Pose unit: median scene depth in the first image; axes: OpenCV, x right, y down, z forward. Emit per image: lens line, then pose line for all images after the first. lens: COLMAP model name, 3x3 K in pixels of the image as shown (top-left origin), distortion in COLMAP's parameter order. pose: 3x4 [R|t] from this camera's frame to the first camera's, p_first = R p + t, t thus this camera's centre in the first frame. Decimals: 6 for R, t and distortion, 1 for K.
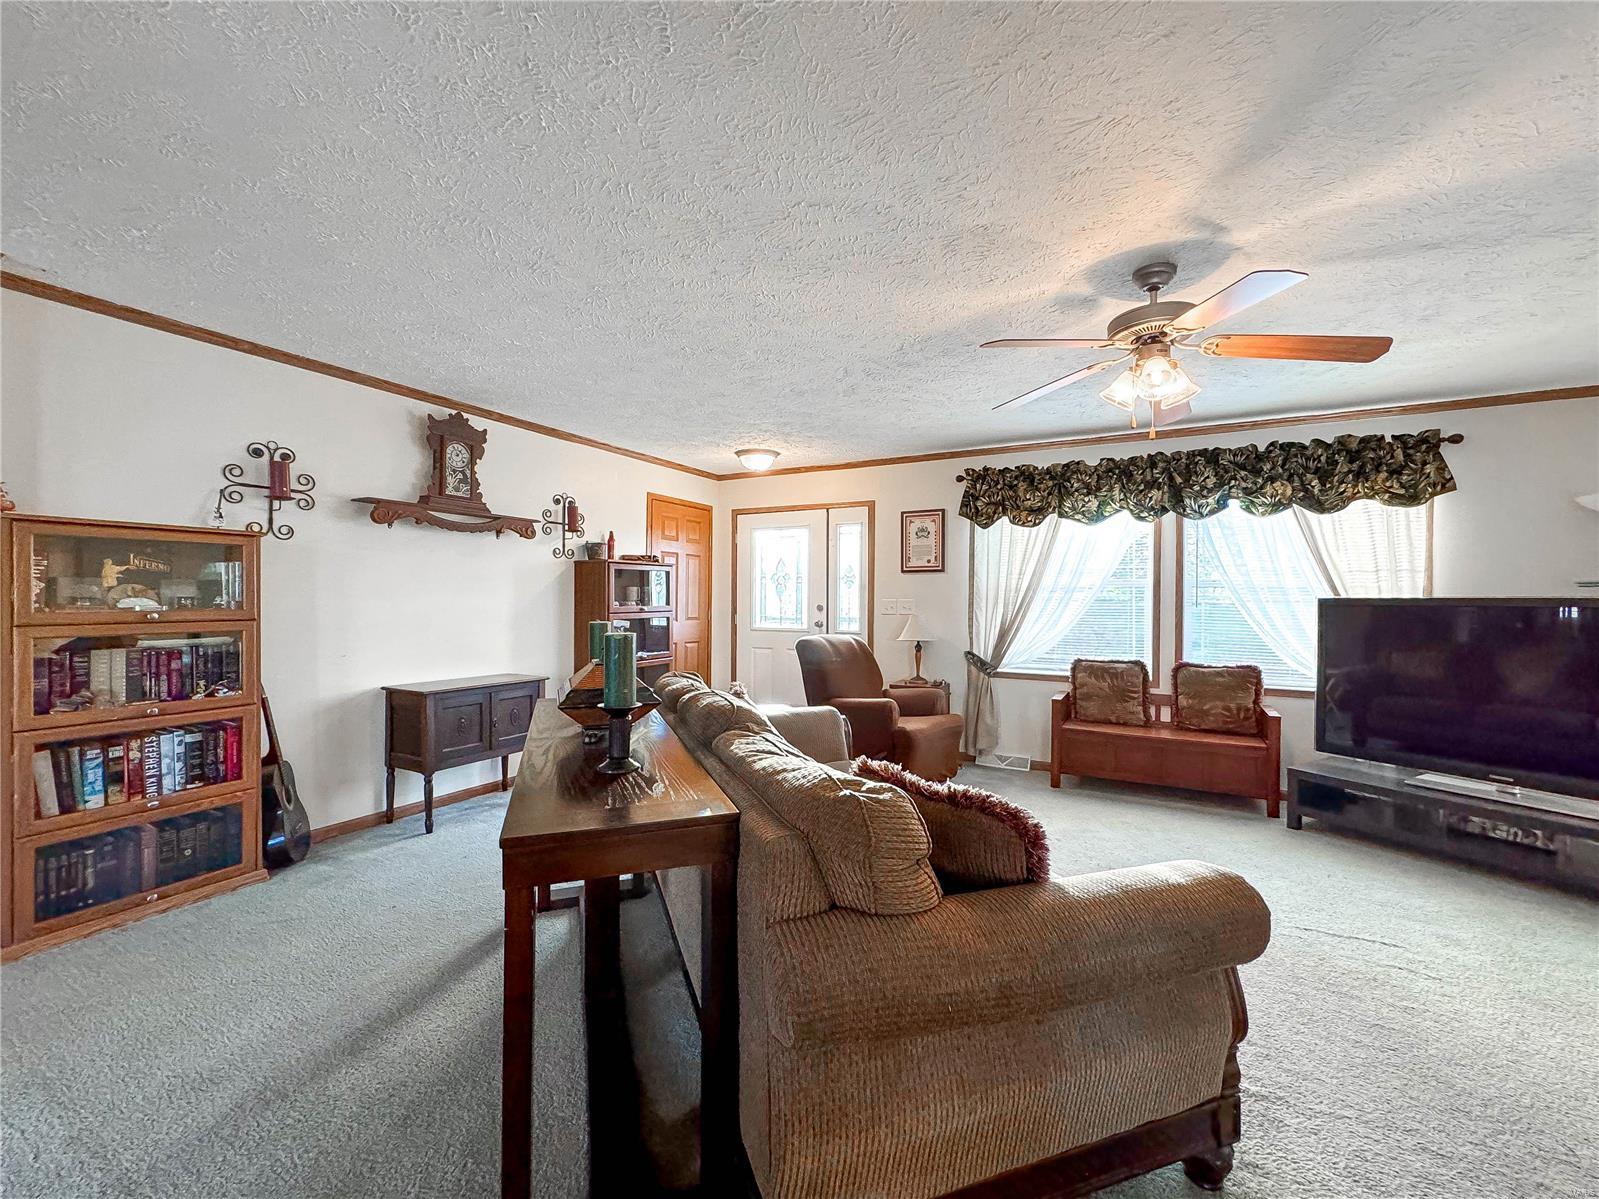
lens RADIAL K [[639.0, 0, 818.9], [0, 639.0, 603.2], [0, 0, 1]] dist [-0.002197, 0.000060]
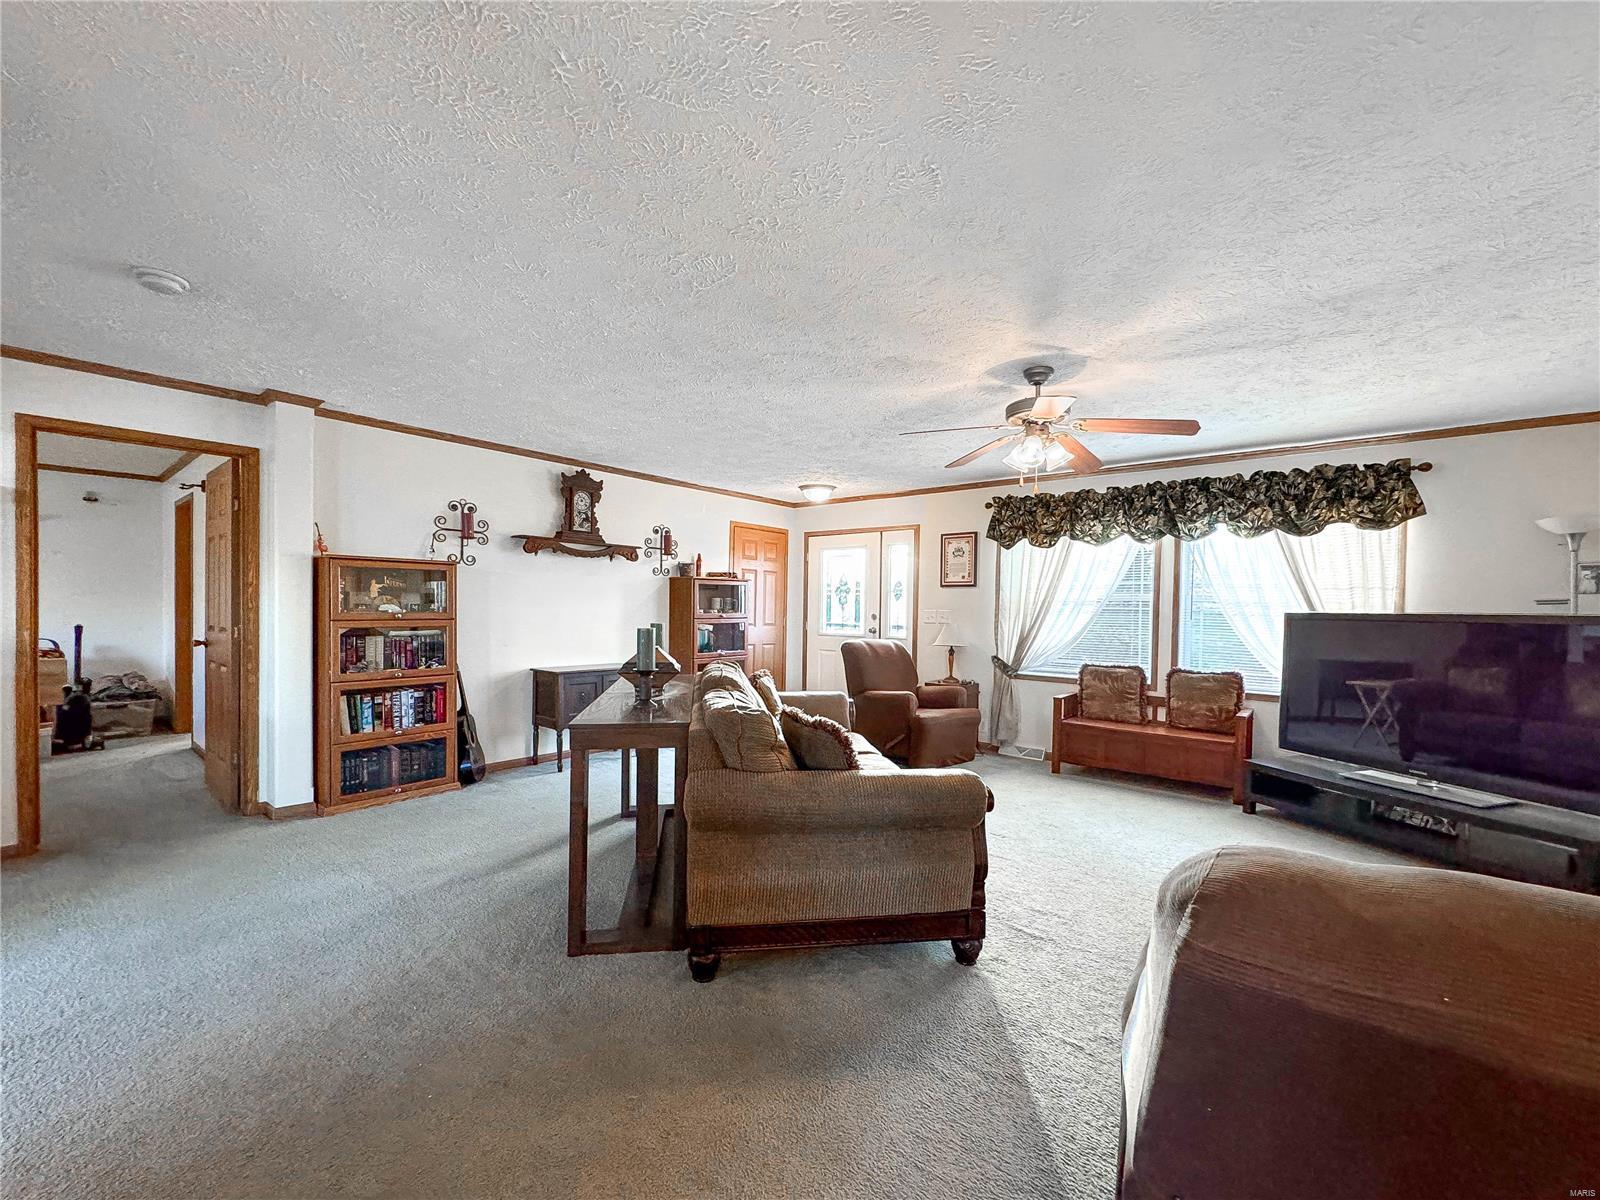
lens RADIAL K [[639.4, 0, 830.9], [0, 639.4, 622.5], [0, 0, 1]] dist [-0.002197, 0.000060]
pose [[0.984433, 0.013233, -0.175260, 0.190999], [-0.010521, 0.999810, 0.016390, -0.000330], [0.175443, -0.014291, 0.984386, -0.242476]]
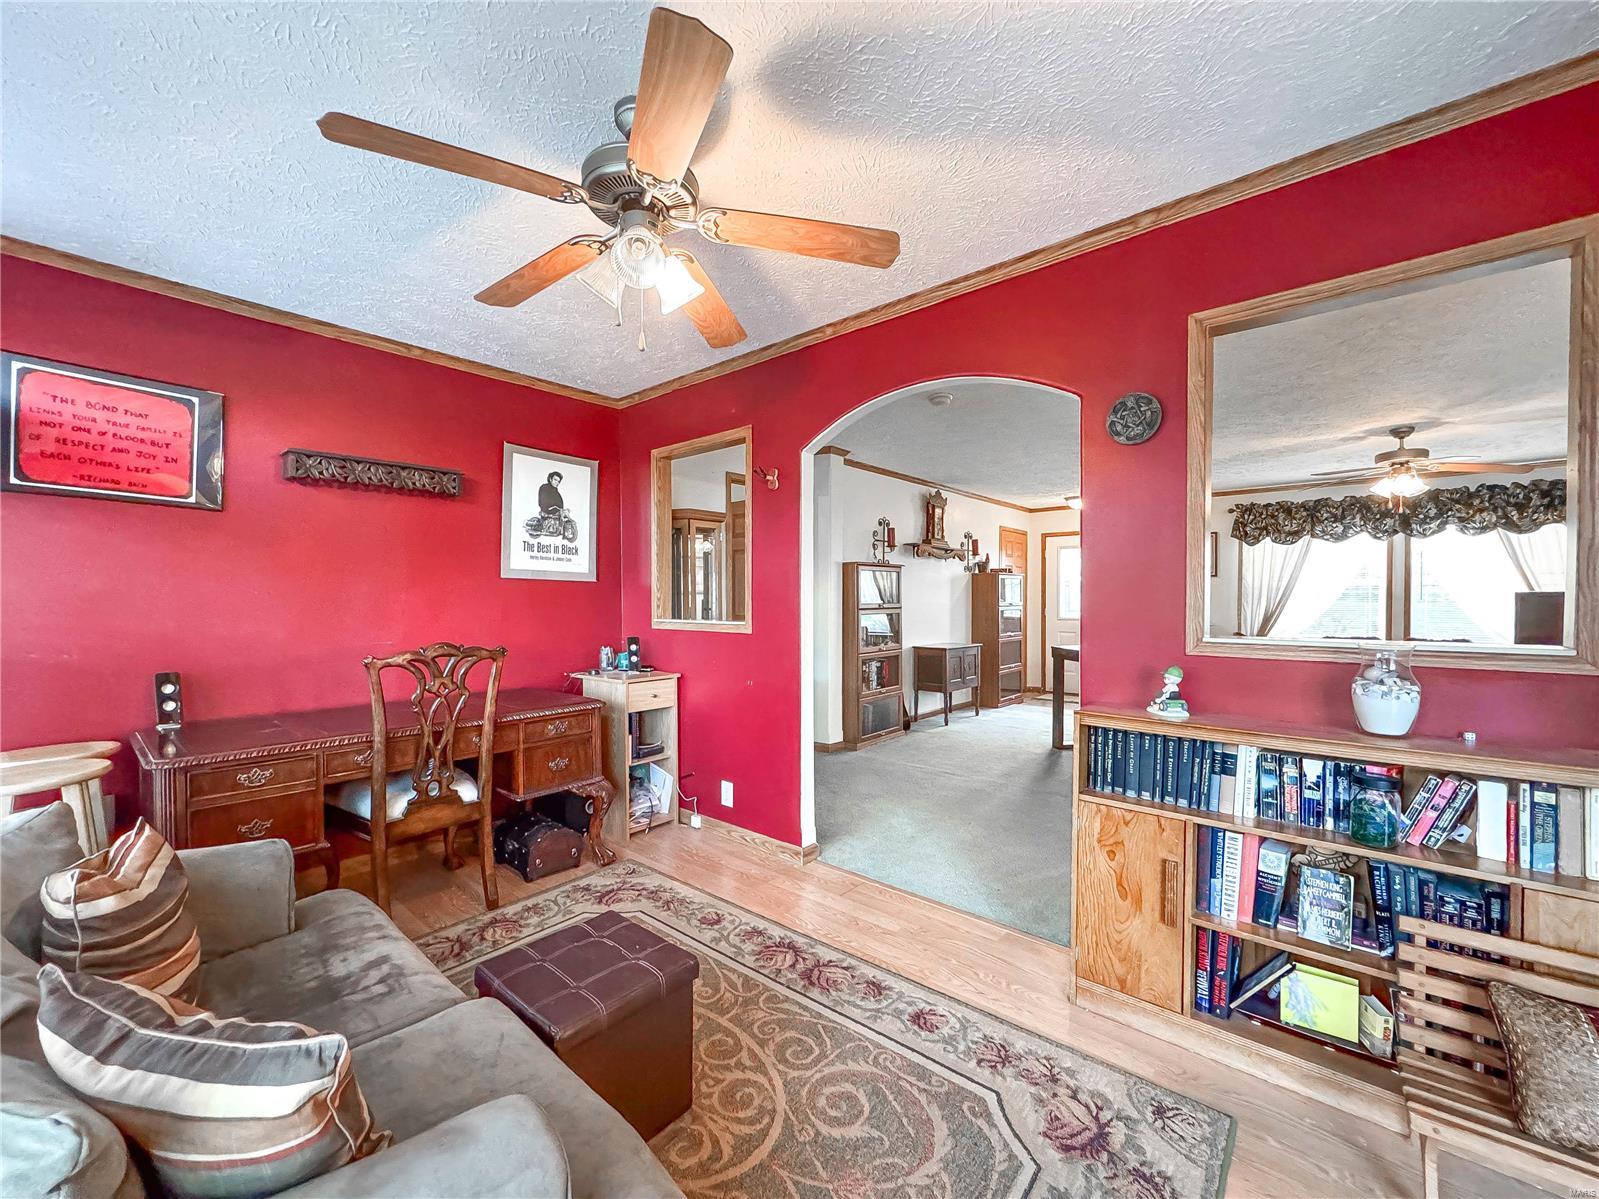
lens RADIAL K [[639.0, 0, 858.2], [0, 639.0, 611.0], [0, 0, 1]] dist [-0.002197, 0.000060]
pose [[0.984120, -0.005049, -0.177433, -0.454394], [0.007111, 0.999914, 0.010993, 0.009074], [0.177362, -0.012080, 0.984072, -0.724362]]
